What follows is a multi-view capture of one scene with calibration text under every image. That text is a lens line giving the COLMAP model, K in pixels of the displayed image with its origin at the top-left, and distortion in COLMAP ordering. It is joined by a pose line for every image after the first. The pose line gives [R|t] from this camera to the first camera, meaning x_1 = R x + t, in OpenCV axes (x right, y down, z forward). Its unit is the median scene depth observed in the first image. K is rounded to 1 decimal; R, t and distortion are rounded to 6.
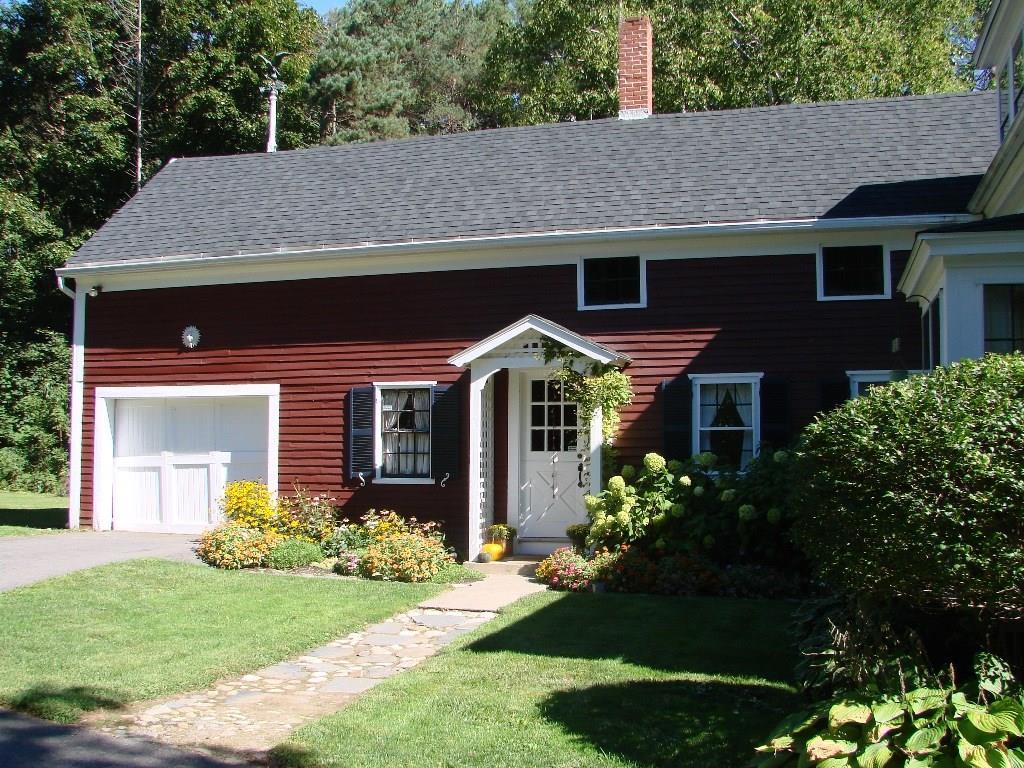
lens RADIAL K [[1121.2, 0, 513.7], [0, 1121.2, 407.6], [0, 0, 1]] dist [-0.221720, 0.328323]
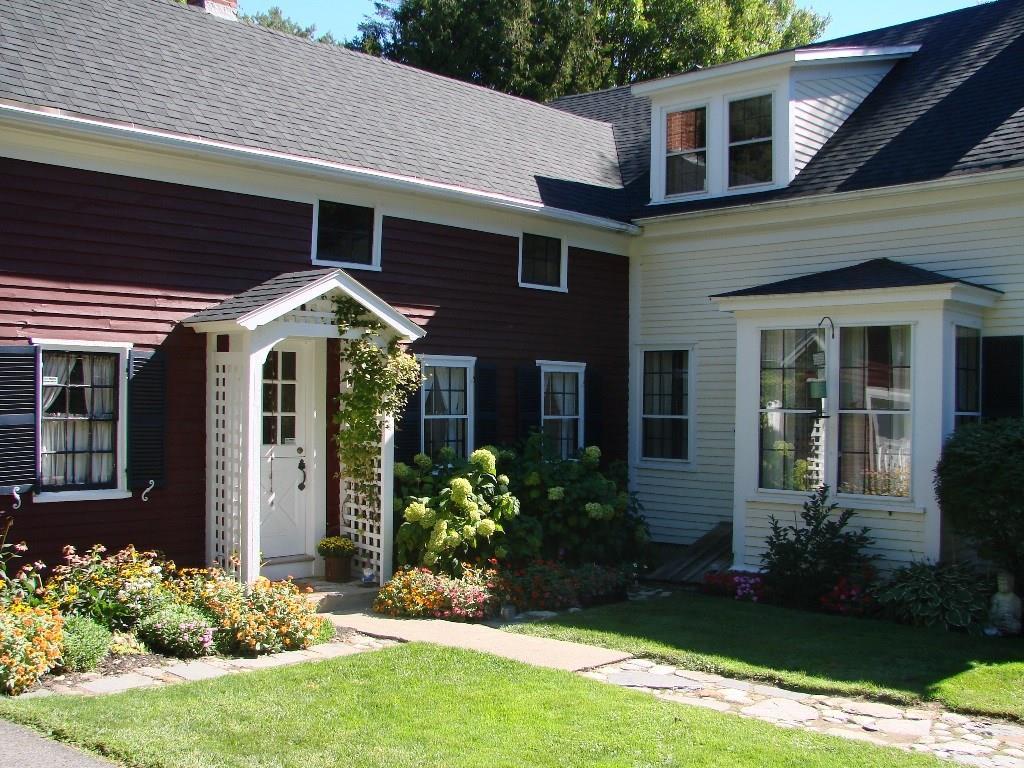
lens RADIAL K [[1121.2, 0, 513.7], [0, 1121.2, 407.6], [0, 0, 1]] dist [-0.221720, 0.328323]
pose [[0.446175, -0.002779, 0.894941, -0.571693], [-0.058624, 0.997757, 0.032326, -0.020497], [-0.893023, -0.066888, 0.445011, 0.522840]]
